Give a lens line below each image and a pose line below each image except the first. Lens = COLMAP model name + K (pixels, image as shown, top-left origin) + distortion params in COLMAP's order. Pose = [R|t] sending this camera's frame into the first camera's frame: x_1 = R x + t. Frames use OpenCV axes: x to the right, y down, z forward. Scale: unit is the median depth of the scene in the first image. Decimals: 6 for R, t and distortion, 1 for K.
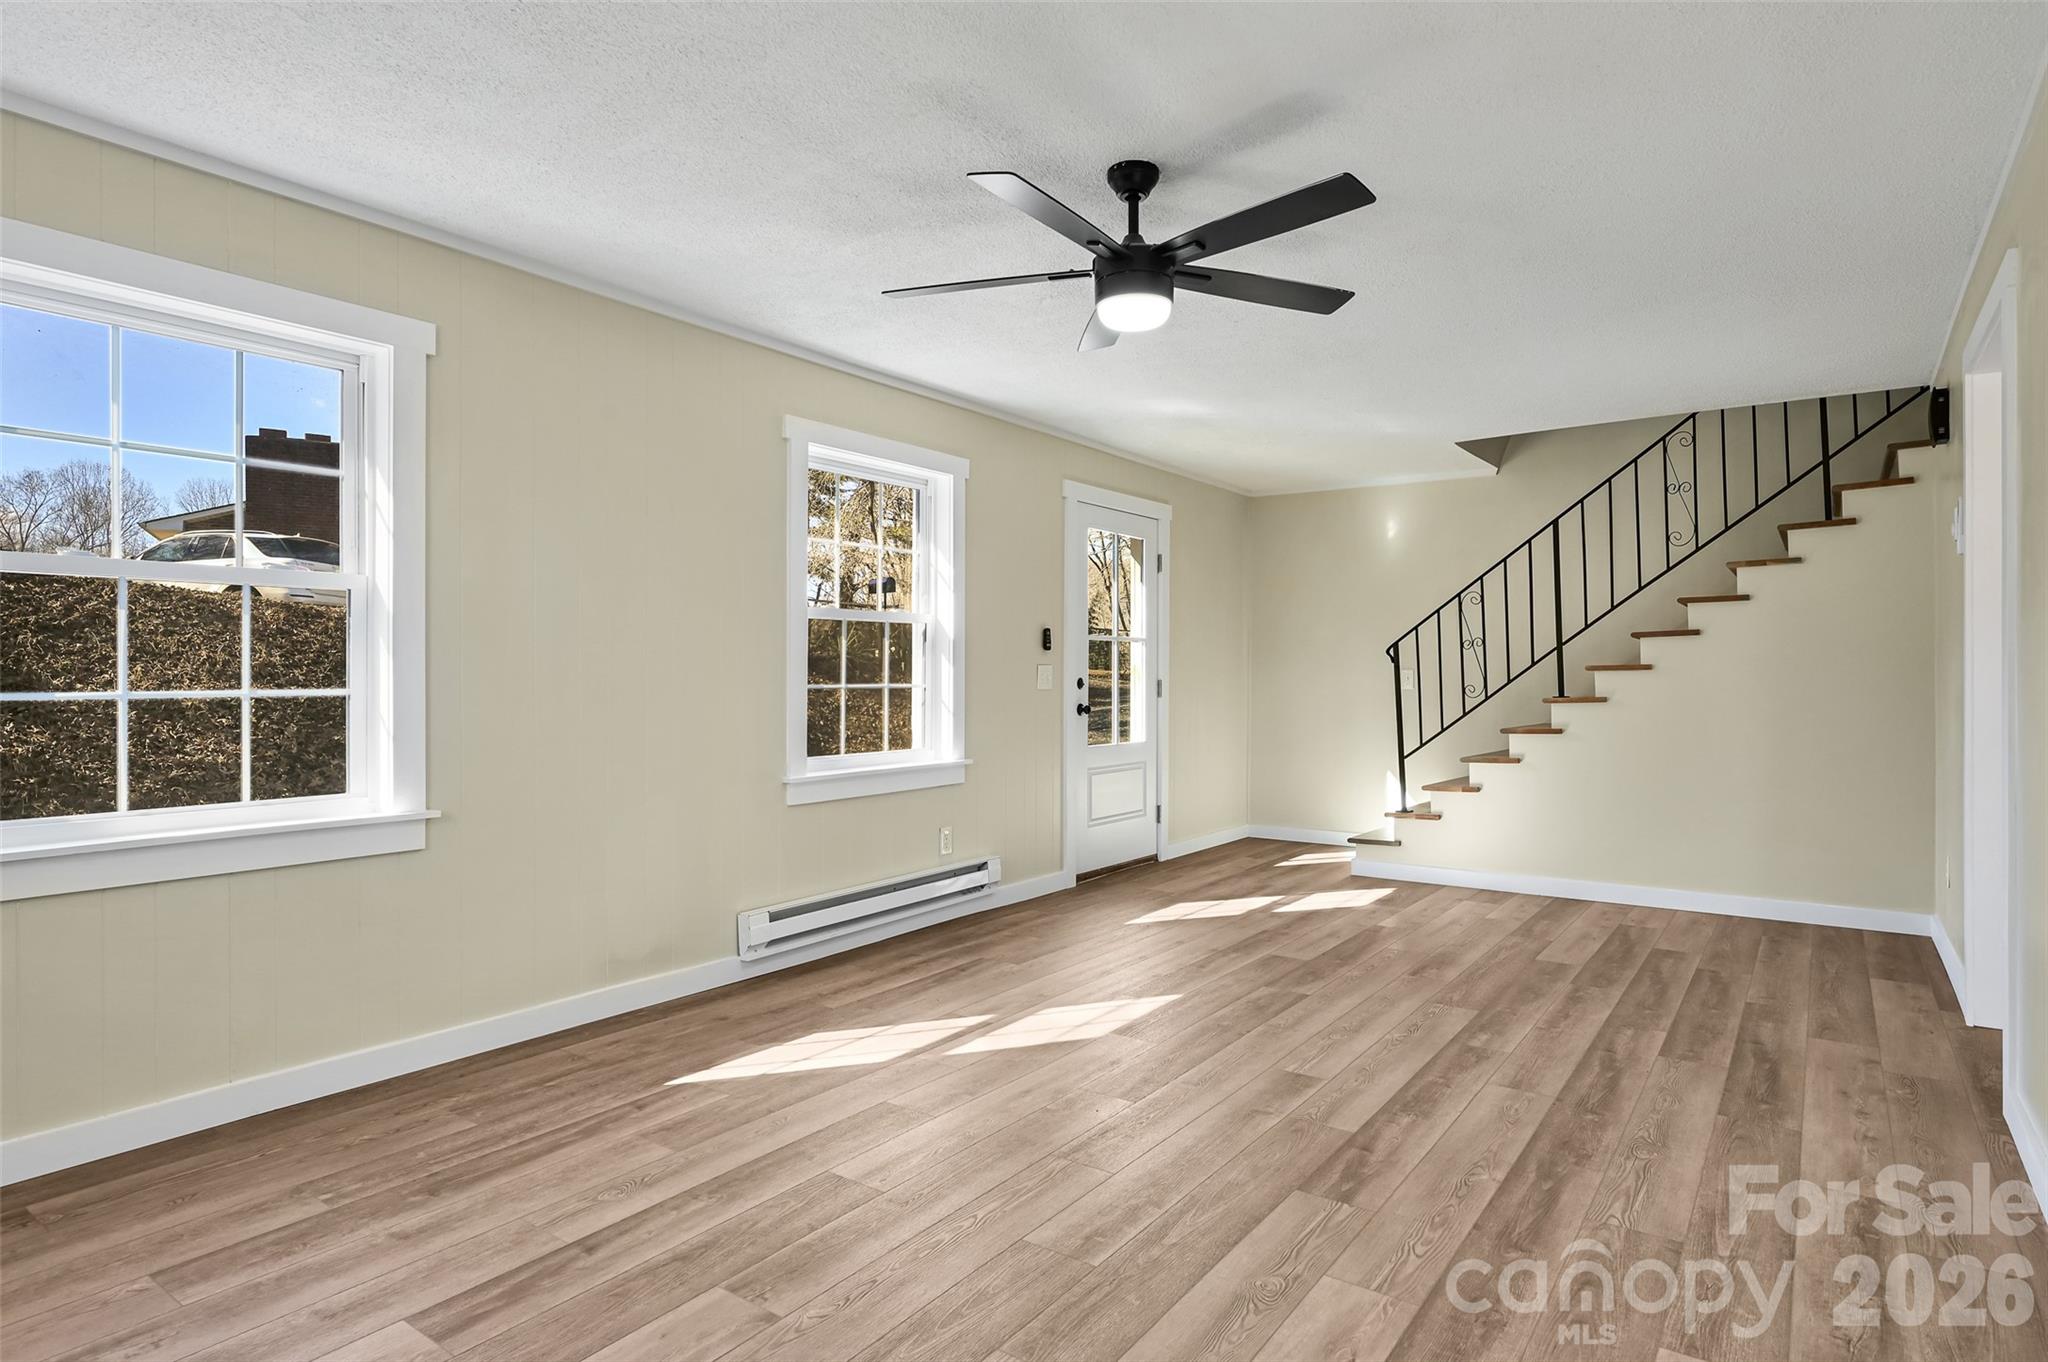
lens RADIAL K [[1145.5, 0, 1037.2], [0, 1145.5, 685.7], [0, 0, 1]] dist [-0.023865, 0.010533]
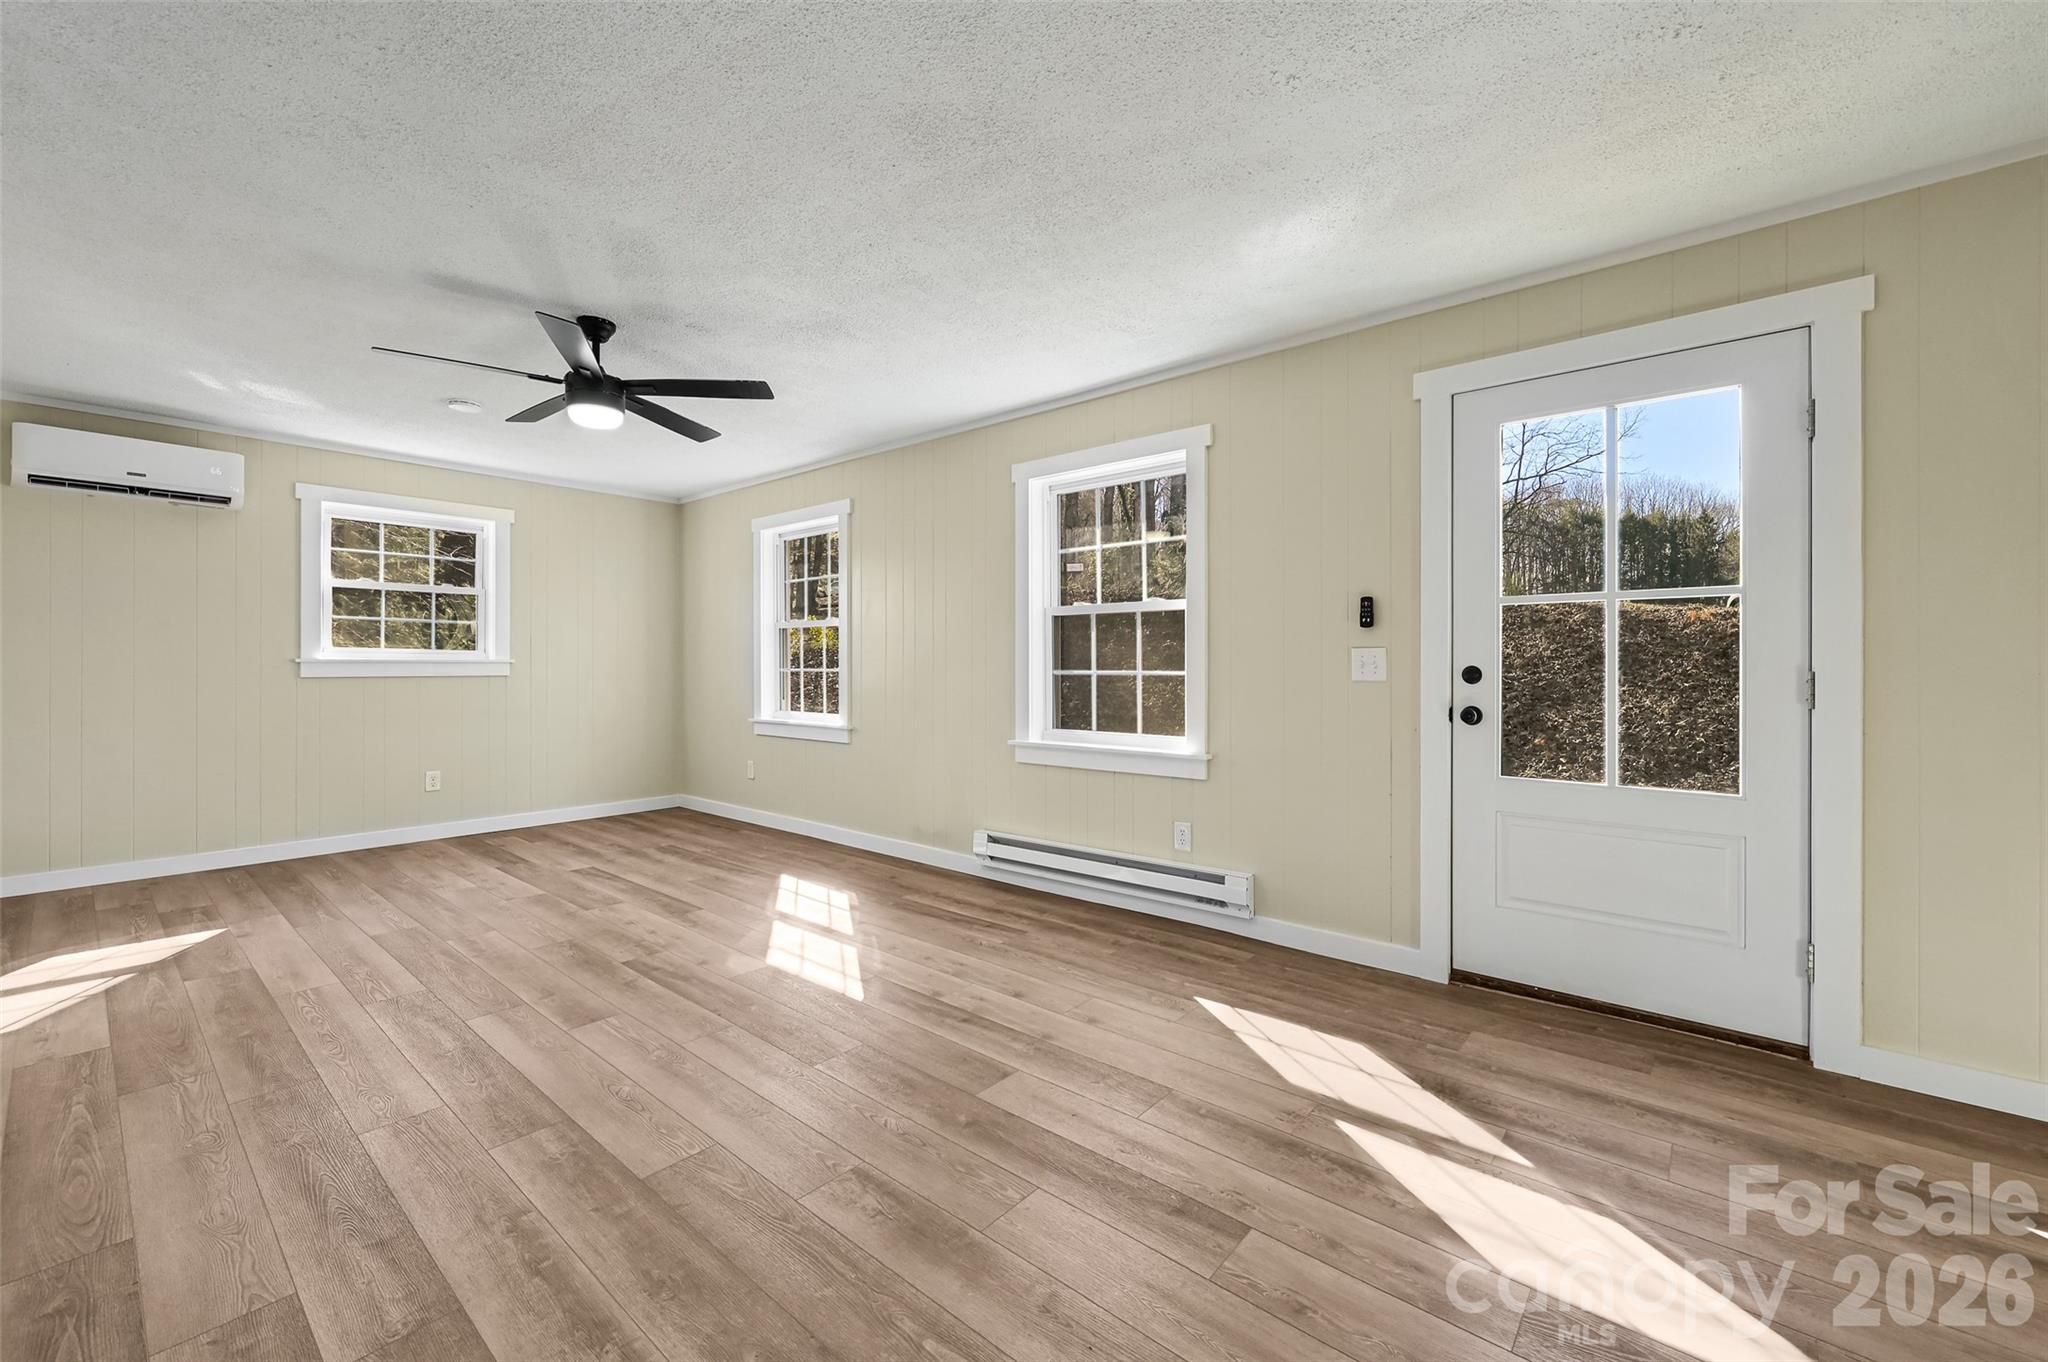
lens RADIAL K [[826.1, 0, 1013.5], [0, 826.1, 666.0], [0, 0, 1]] dist [-0.003216, 0.001123]
pose [[-0.108393, 0.002330, -0.994105, 0.830634], [-0.010274, 0.999941, 0.003464, -0.009418], [0.994055, 0.010589, -0.108362, 1.258980]]
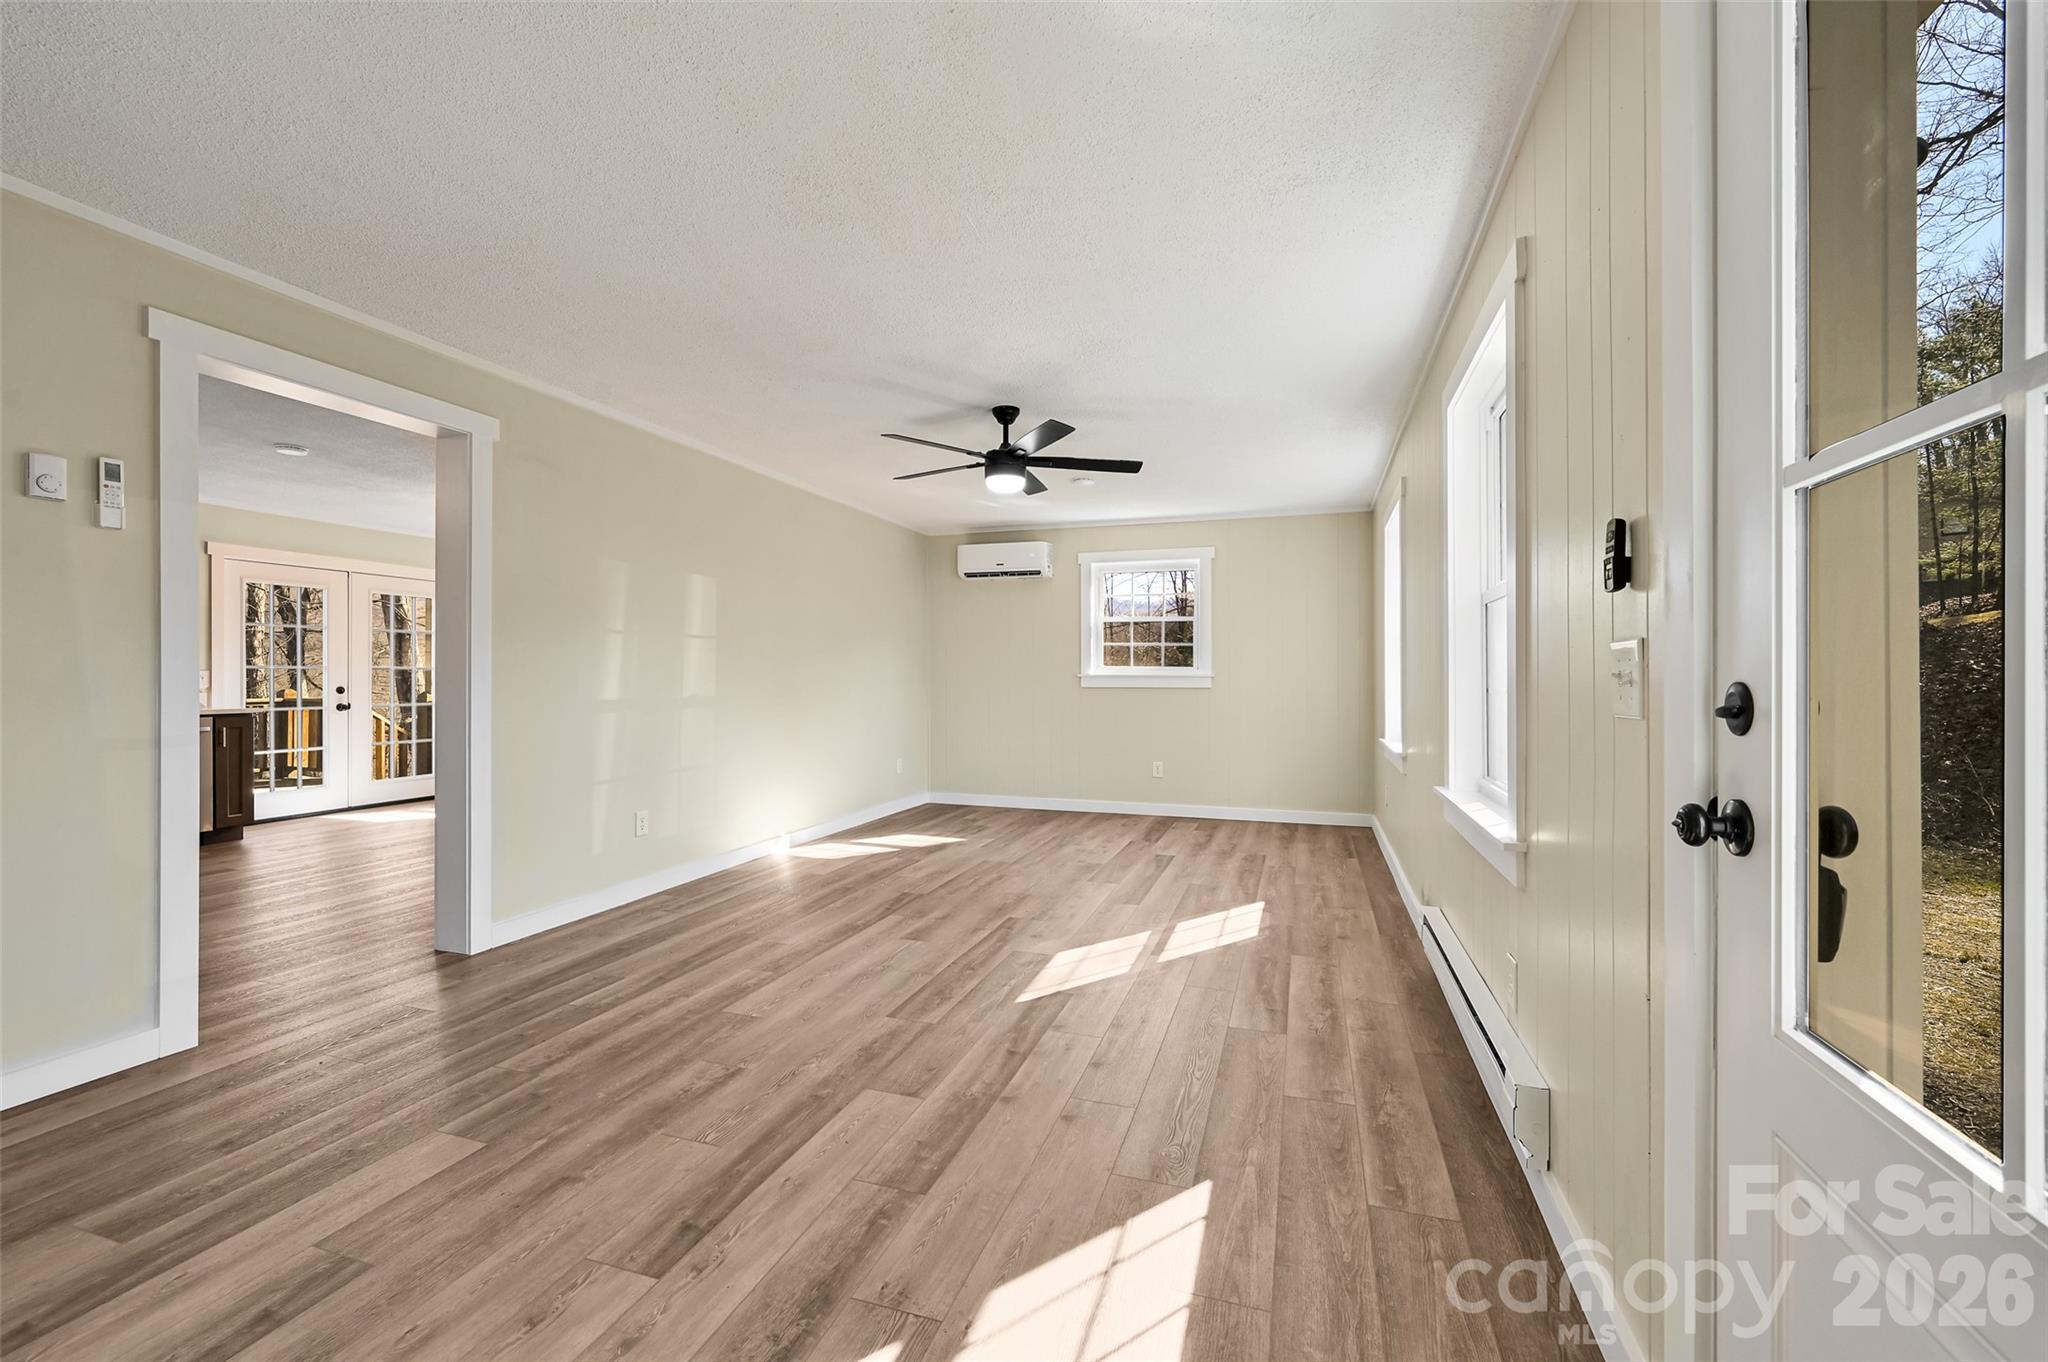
lens RADIAL K [[826.1, 0, 1012.6], [0, 826.1, 676.9], [0, 0, 1]] dist [-0.003216, 0.001123]
pose [[-0.961993, -0.001104, -0.273070, 0.340898], [-0.003687, 0.999953, 0.008944, -0.014905], [0.273048, 0.009610, -0.961952, 1.764391]]
